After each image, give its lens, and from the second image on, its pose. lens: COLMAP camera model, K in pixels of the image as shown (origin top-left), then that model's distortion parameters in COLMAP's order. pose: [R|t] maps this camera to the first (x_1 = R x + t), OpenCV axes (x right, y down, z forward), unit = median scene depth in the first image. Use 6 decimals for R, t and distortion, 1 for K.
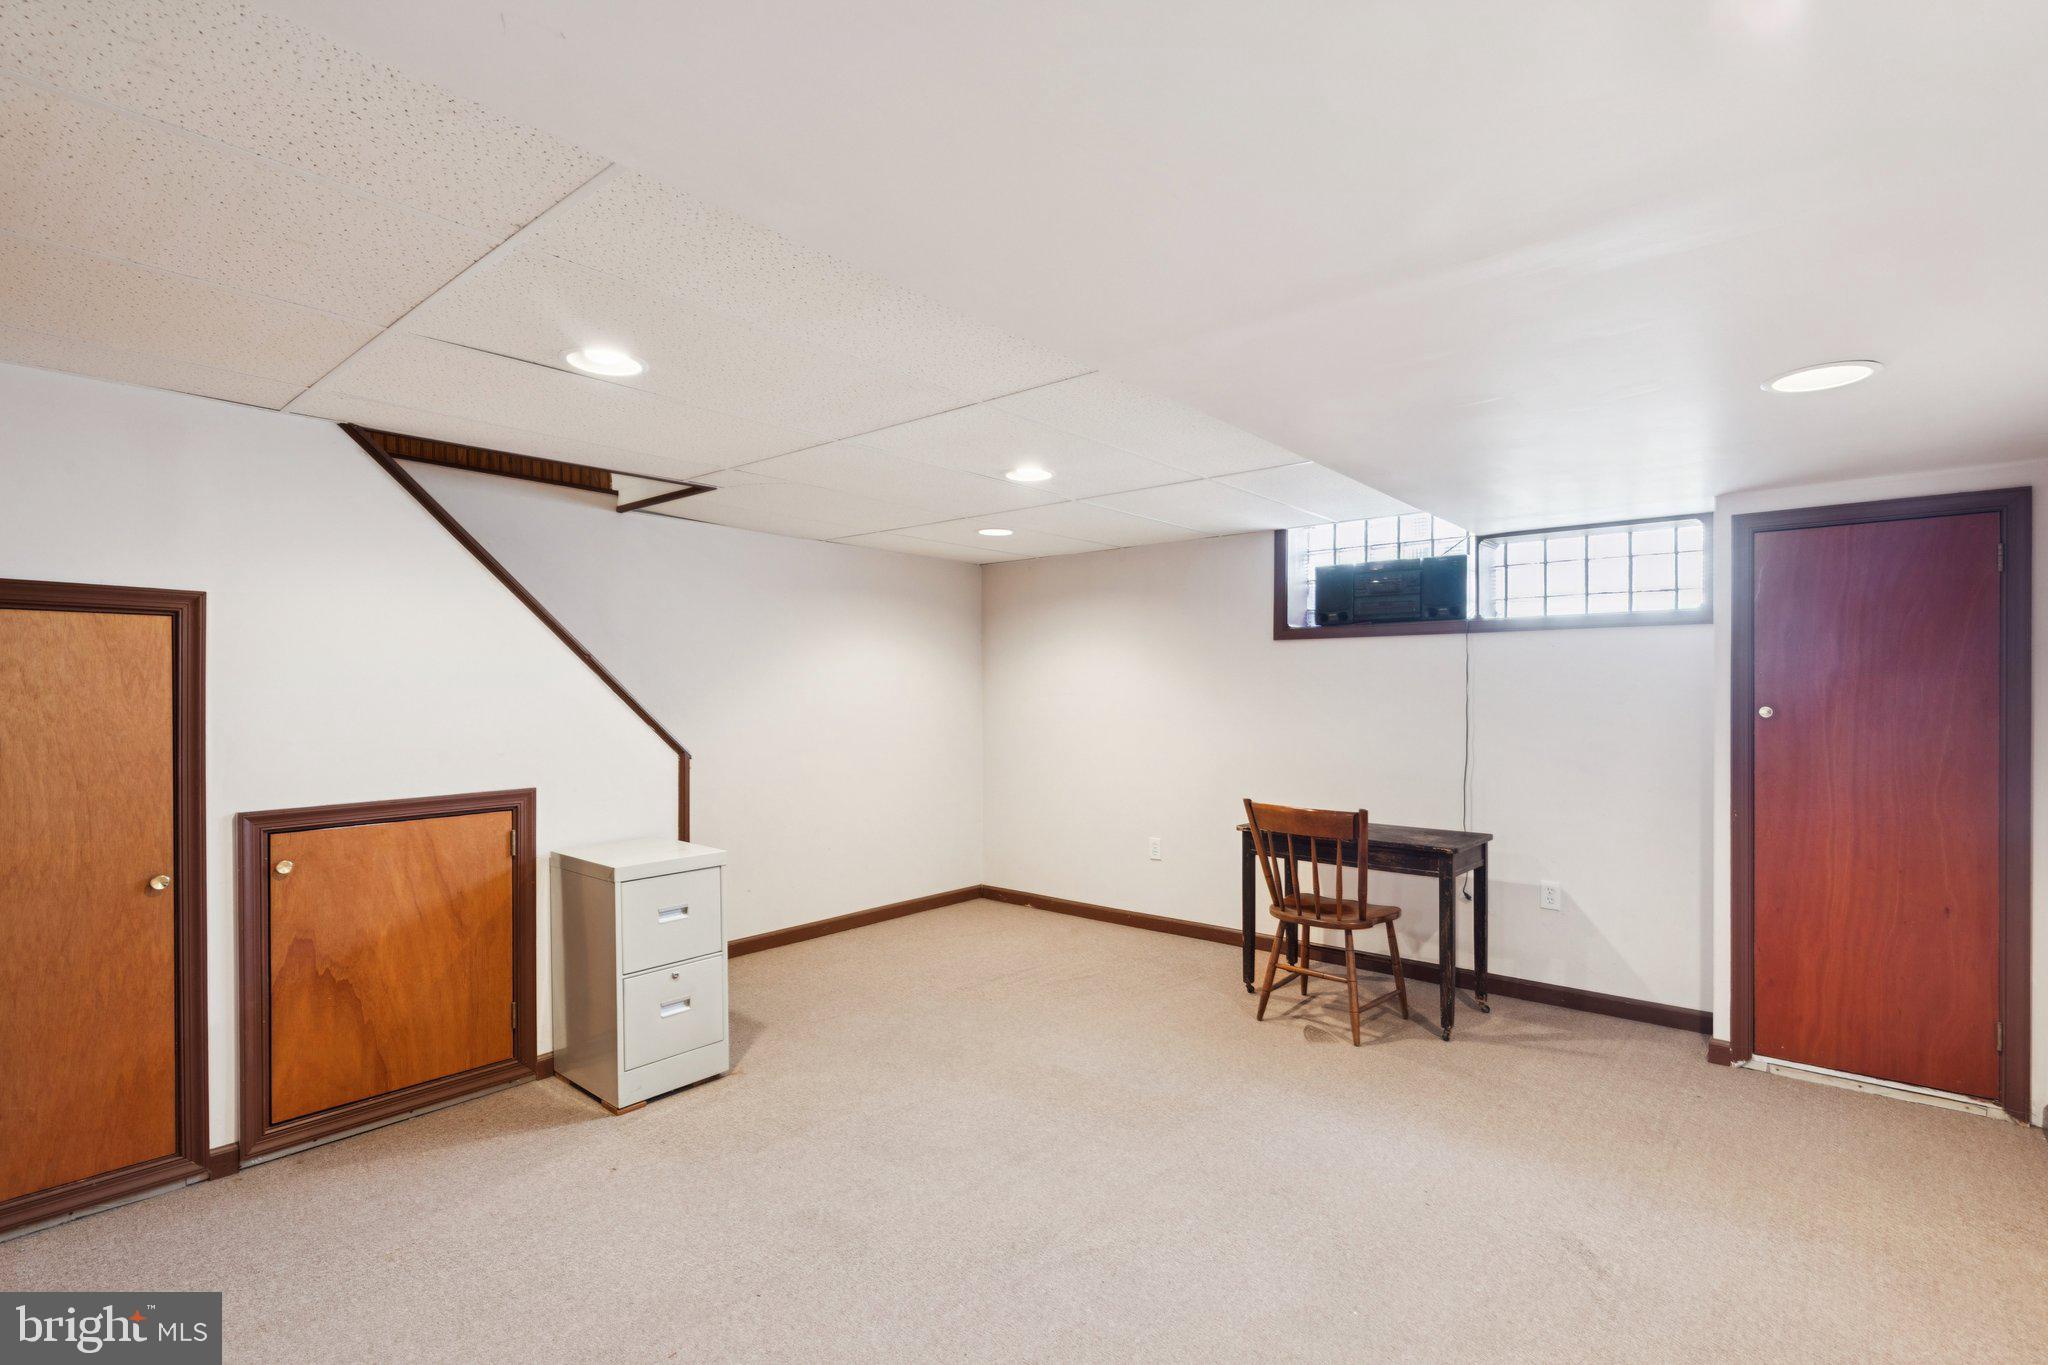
lens RADIAL K [[928.9, 0, 1030.1], [0, 928.9, 687.3], [0, 0, 1]] dist [0.006265, -0.003567]
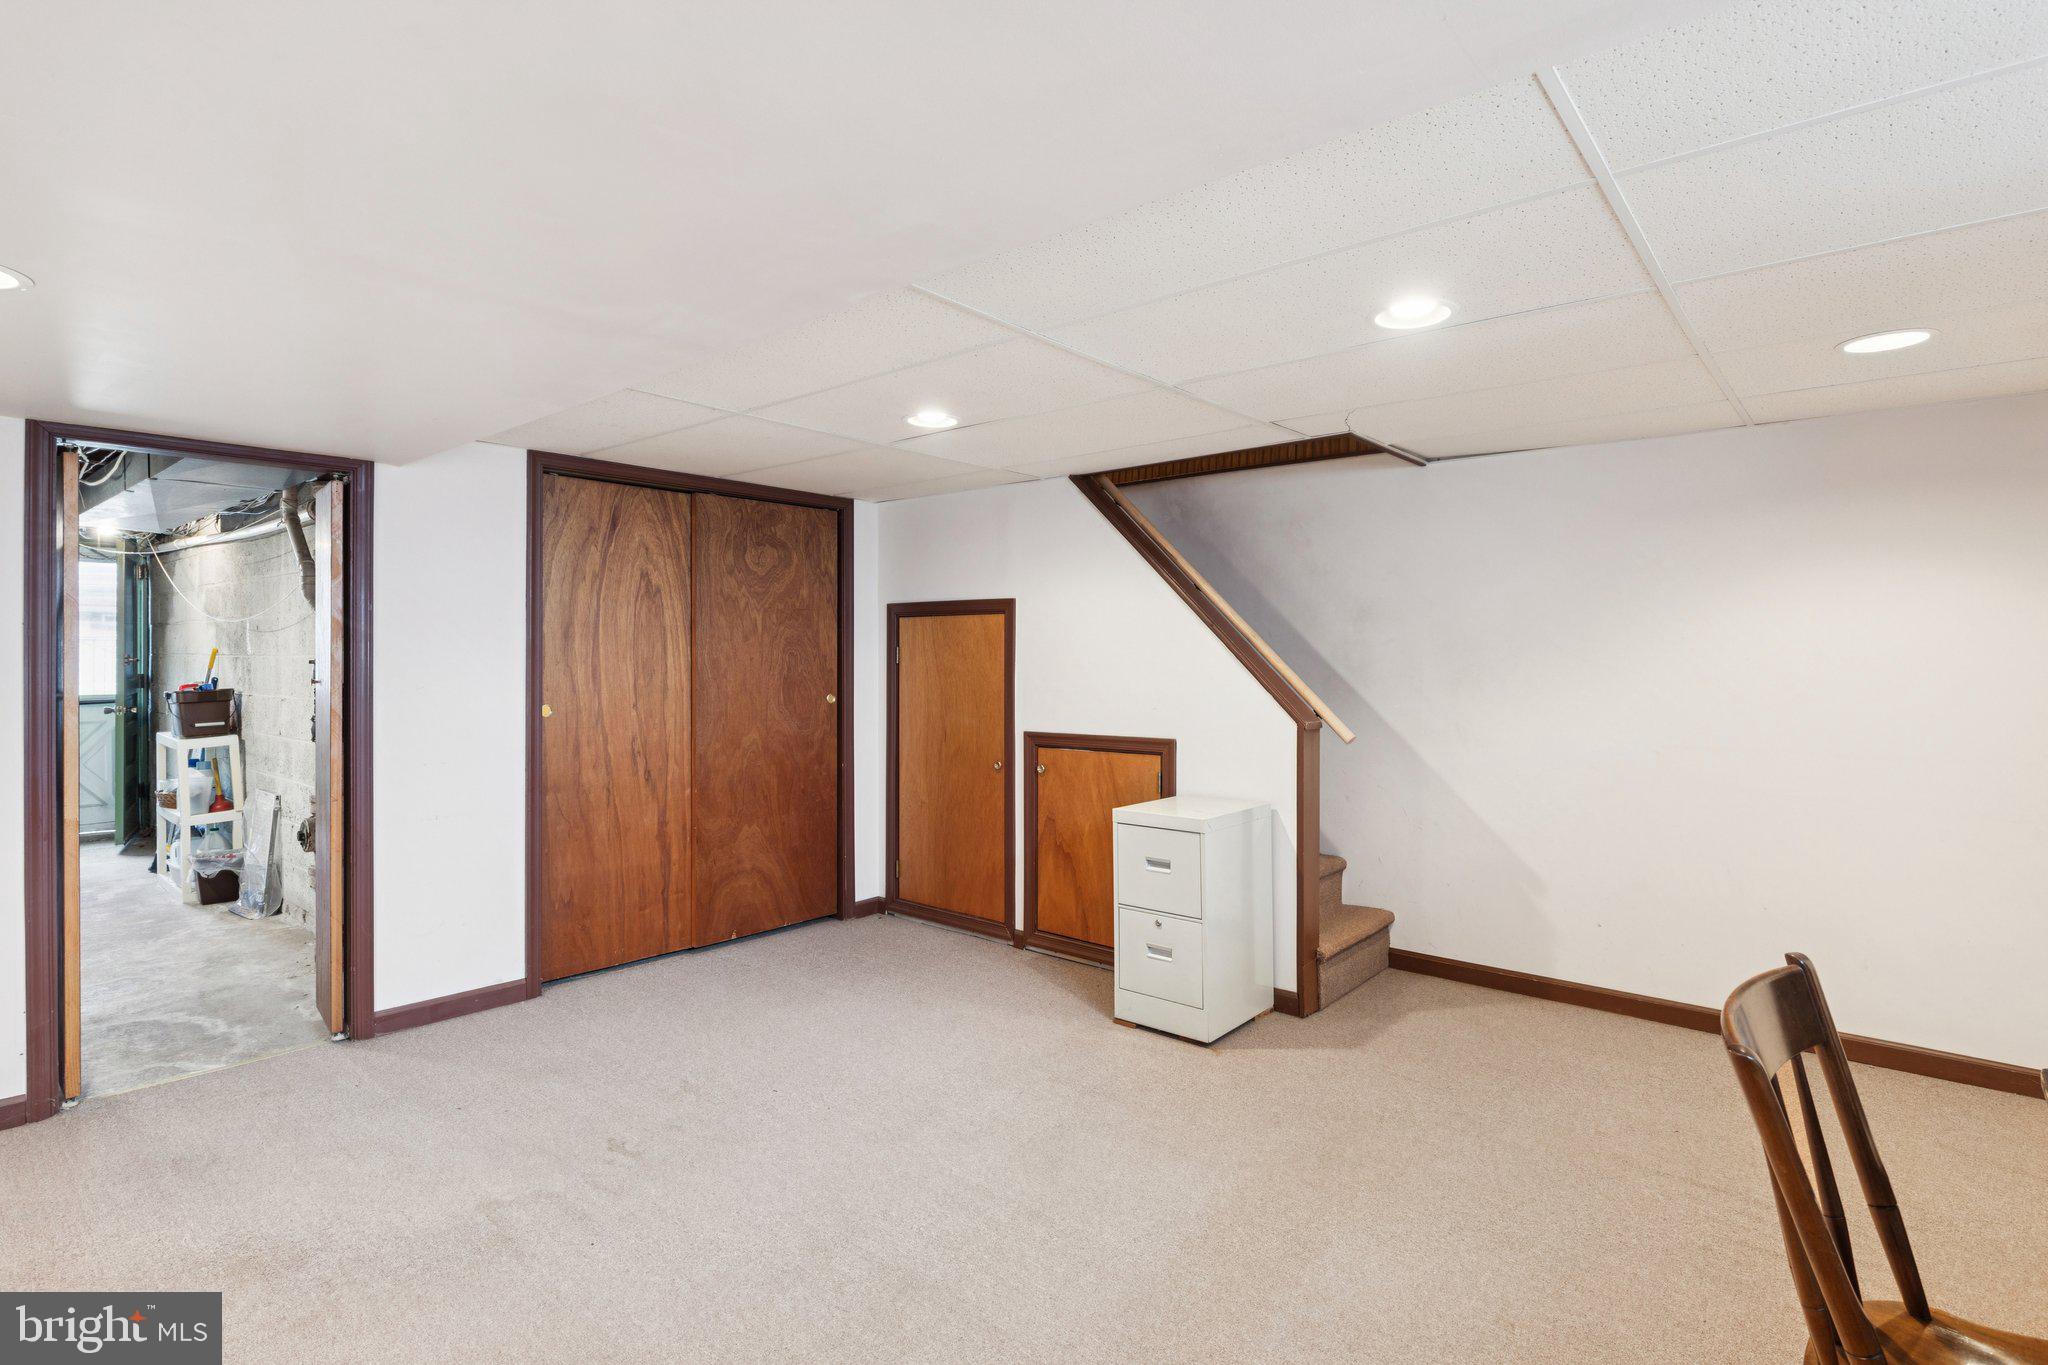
lens RADIAL K [[970.7, 0, 1032.5], [0, 970.7, 650.0], [0, 0, 1]] dist [-0.030798, 0.000045]
pose [[0.014920, -0.007665, -0.999859, 0.793283], [-0.001485, 0.999969, -0.007688, 0.005541], [0.999888, 0.001599, 0.014908, 0.912578]]
